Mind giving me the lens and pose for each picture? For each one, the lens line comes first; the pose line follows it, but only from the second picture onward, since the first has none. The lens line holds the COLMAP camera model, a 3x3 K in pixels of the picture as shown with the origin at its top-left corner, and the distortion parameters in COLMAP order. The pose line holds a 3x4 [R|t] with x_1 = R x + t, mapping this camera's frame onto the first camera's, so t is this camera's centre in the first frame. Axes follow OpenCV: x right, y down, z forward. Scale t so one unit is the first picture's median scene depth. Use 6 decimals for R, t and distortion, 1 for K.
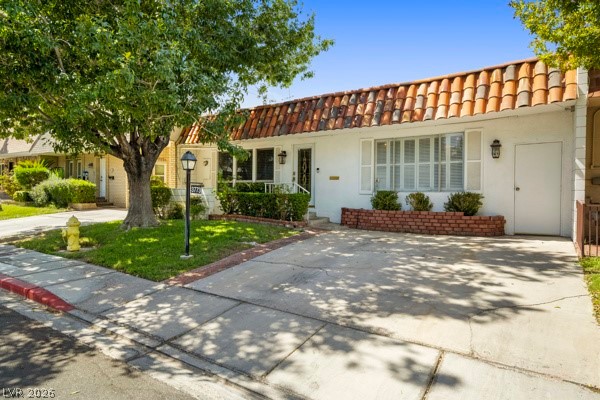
lens RADIAL K [[382.7, 0, 299.9], [0, 382.7, 199.8], [0, 0, 1]] dist [0.010474, 0.001501]
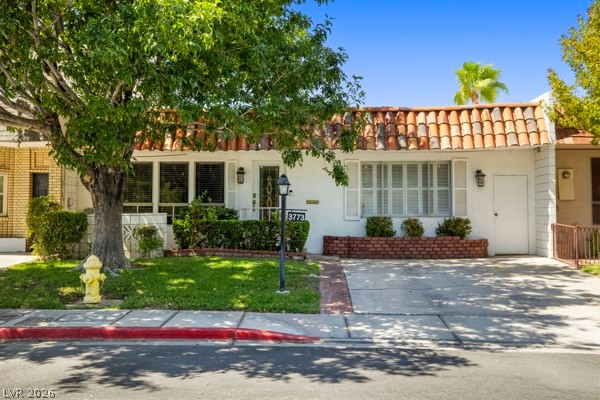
lens RADIAL K [[597.8, 0, 299.8], [0, 597.8, 199.5], [0, 0, 1]] dist [-0.018079, 0.000000]
pose [[0.841580, 0.010482, 0.540031, -0.791271], [0.016108, 0.998880, -0.044491, -0.003248], [-0.539892, 0.046142, 0.840468, -0.151028]]
